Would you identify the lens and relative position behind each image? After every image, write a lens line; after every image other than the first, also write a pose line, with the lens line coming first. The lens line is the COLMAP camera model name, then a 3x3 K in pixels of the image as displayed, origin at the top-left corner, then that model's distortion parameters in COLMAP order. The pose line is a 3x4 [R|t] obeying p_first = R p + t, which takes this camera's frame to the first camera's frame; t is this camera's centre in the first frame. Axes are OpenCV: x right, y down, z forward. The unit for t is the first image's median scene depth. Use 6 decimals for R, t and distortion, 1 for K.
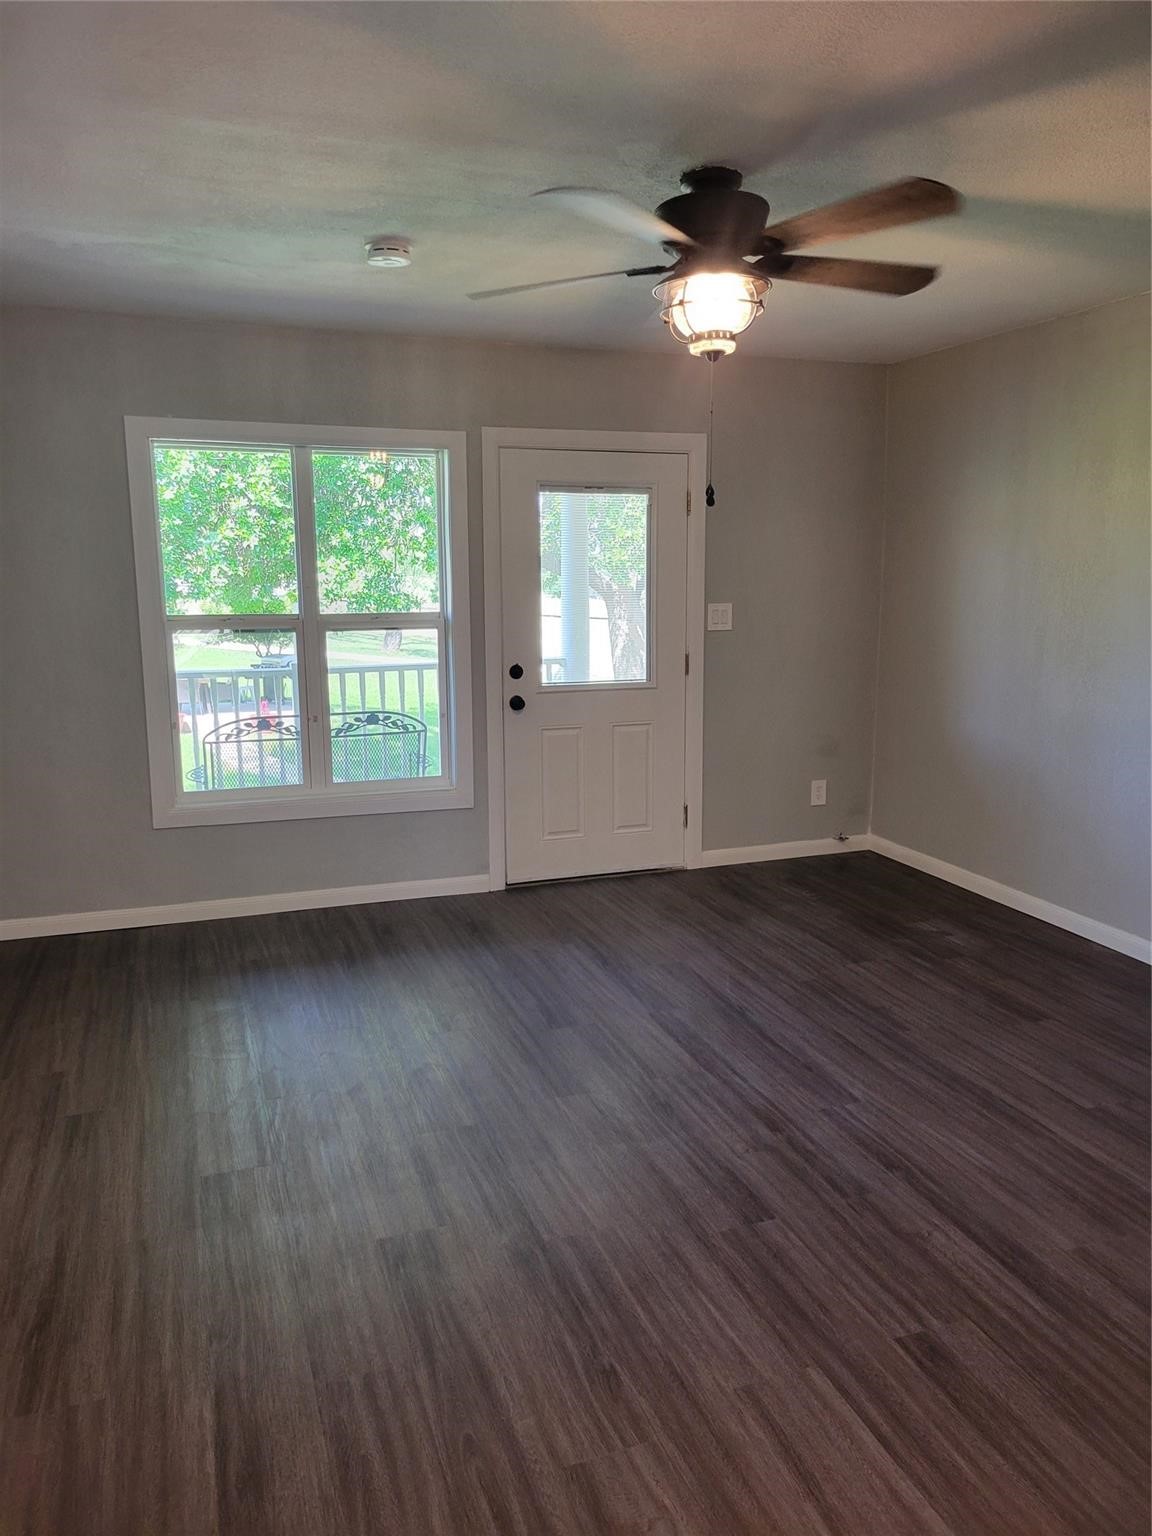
lens RADIAL K [[1156.1, 0, 612.6], [0, 1156.1, 780.3], [0, 0, 1]] dist [0.035391, -0.015319]
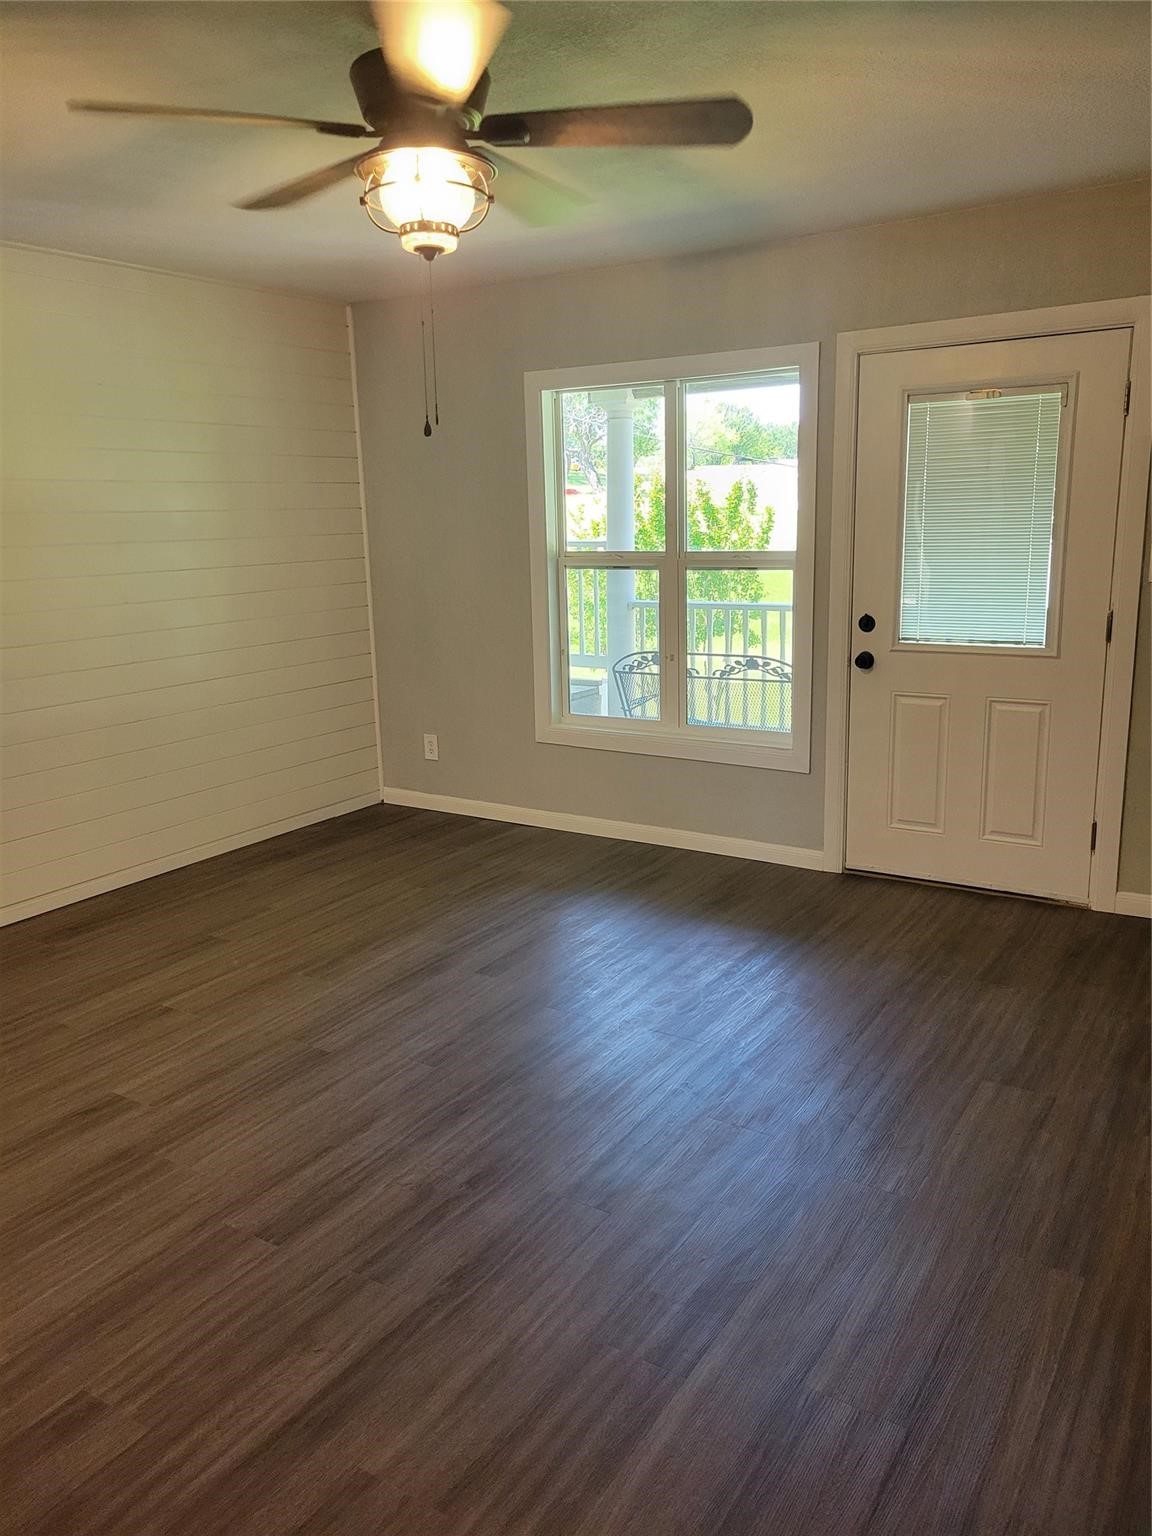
lens RADIAL K [[1156.1, 0, 578.3], [0, 1156.1, 765.6], [0, 0, 1]] dist [0.035391, -0.015319]
pose [[0.597244, 0.161898, -0.785550, 0.479332], [-0.122784, 0.986327, 0.109926, -0.059311], [0.792606, 0.030801, 0.608956, 0.325524]]
